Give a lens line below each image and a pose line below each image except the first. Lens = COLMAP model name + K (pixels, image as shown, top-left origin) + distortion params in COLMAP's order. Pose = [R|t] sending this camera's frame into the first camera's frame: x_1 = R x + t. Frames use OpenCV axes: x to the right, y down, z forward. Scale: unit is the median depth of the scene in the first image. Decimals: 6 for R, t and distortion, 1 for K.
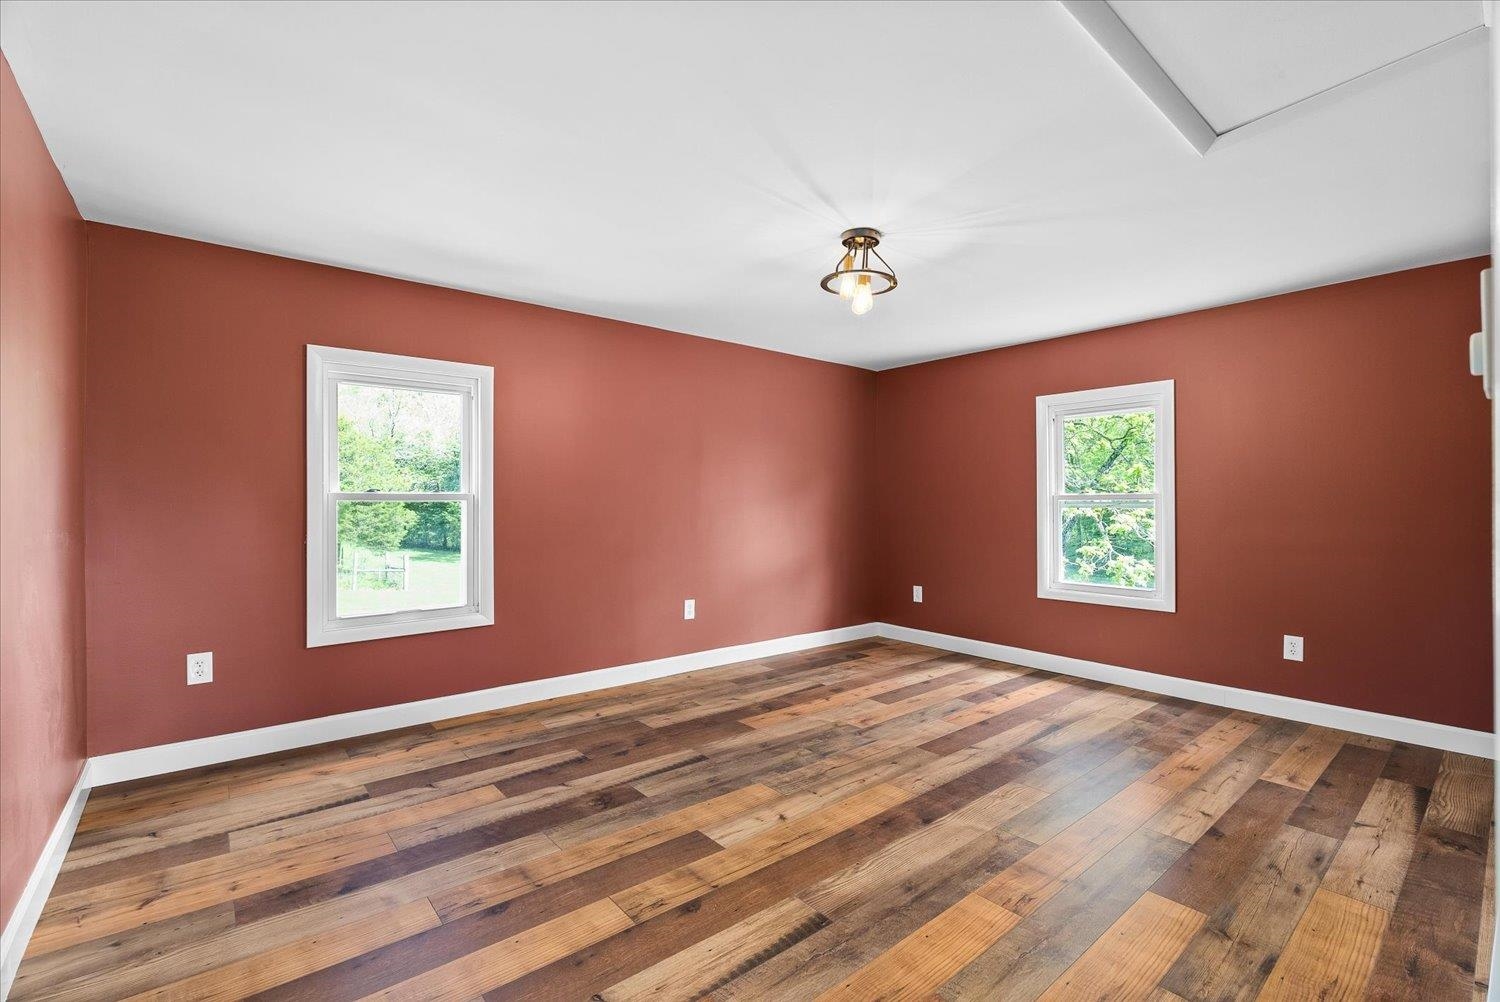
lens RADIAL K [[650.1, 0, 750.0], [0, 650.1, 501.0], [0, 0, 1]] dist [0.001244, 0.000178]
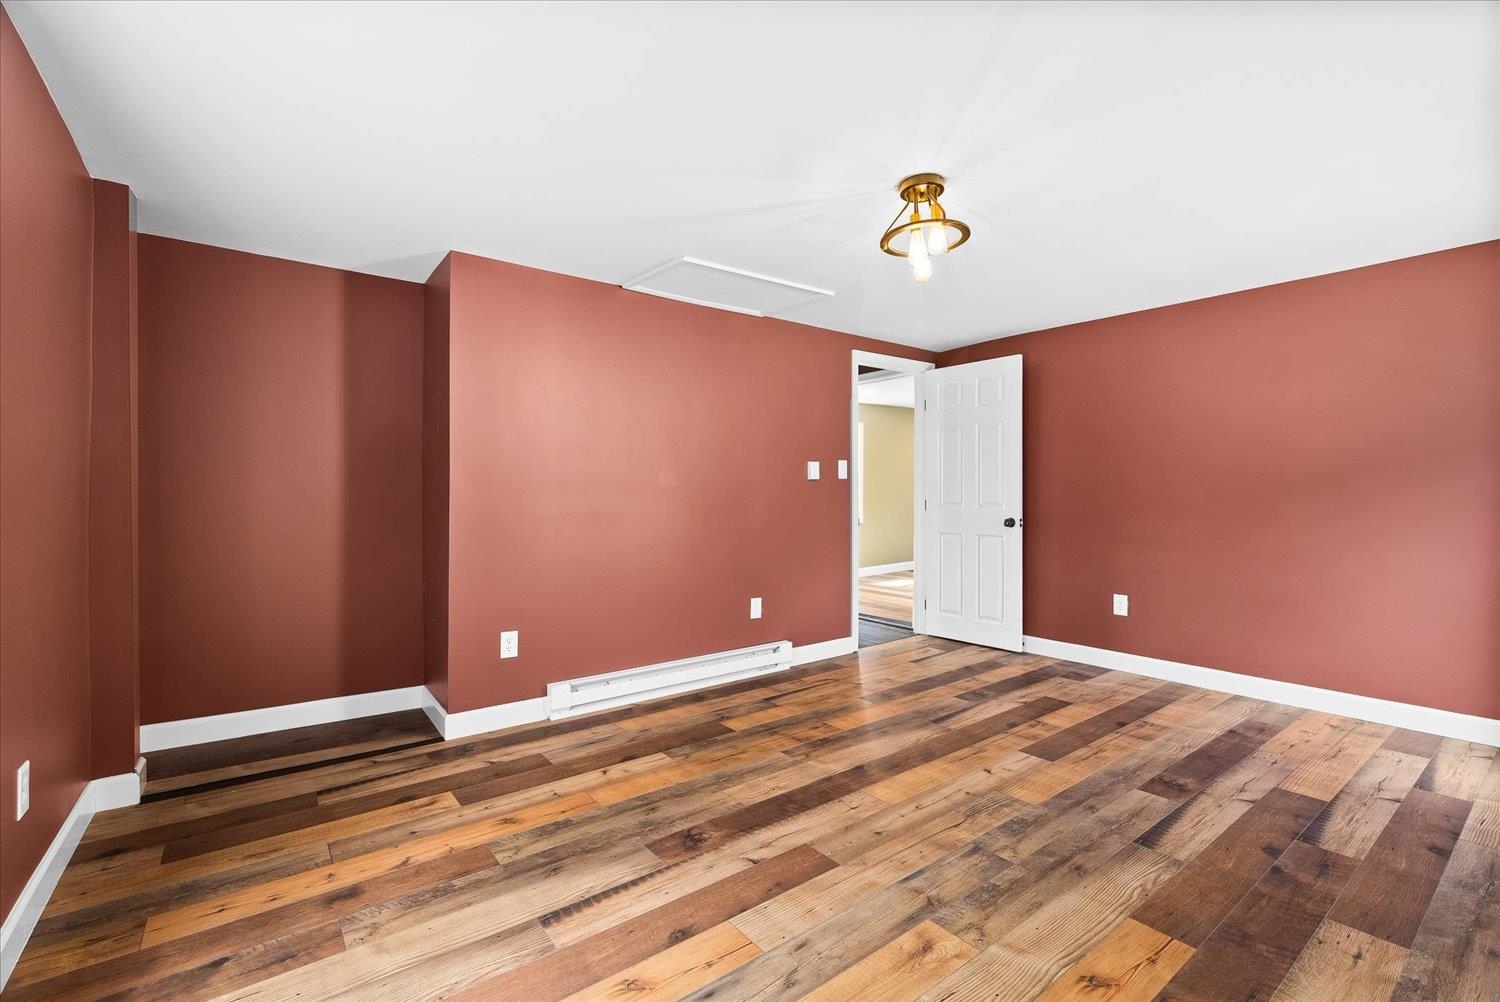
lens RADIAL K [[650.1, 0, 750.0], [0, 650.1, 501.0], [0, 0, 1]] dist [0.001244, 0.000178]
pose [[-0.998775, -0.001848, 0.049450, 0.361543], [-0.001938, 0.999997, -0.001771, 0.017635], [-0.049447, -0.001865, -0.998775, 1.908072]]
